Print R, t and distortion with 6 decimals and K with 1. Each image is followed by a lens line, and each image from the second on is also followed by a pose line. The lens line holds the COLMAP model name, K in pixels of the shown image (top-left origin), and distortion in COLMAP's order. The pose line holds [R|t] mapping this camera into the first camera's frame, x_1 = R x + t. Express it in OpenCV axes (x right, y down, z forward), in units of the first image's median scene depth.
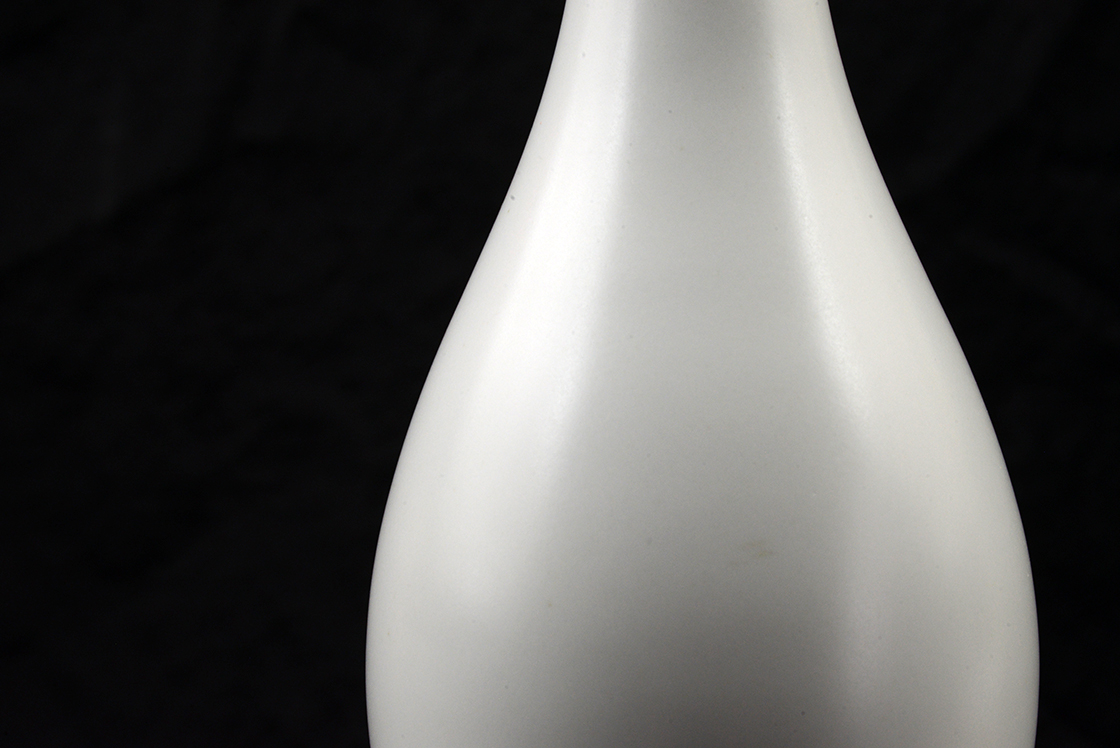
lens RADIAL K [[3478.6, 0, 560.0], [0, 3478.6, 374.0], [0, 0, 1]] dist [0.034391, 0.151736]
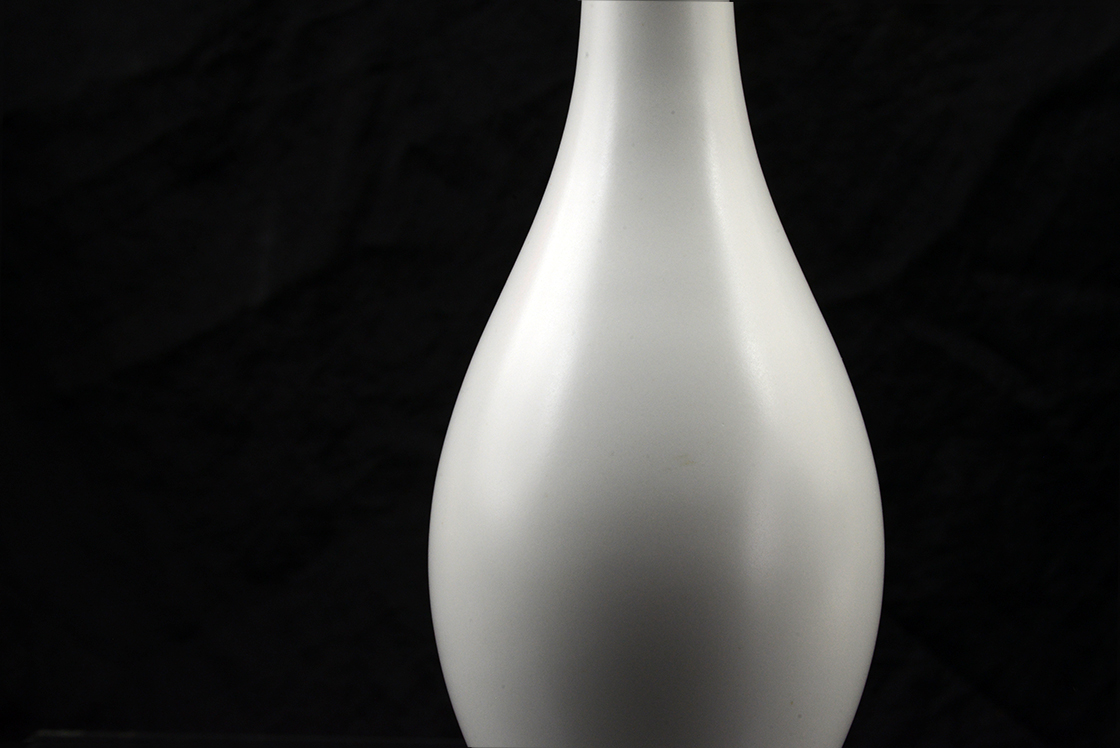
lens RADIAL K [[3148.1, 0, 560.0], [0, 3148.1, 374.0], [0, 0, 1]] dist [0.101582, 0.404346]
pose [[0.999246, 0.014891, -0.035850, 0.047664], [-0.016876, 0.998303, -0.055731, 0.084000], [0.034959, 0.056294, 0.997802, -0.341630]]
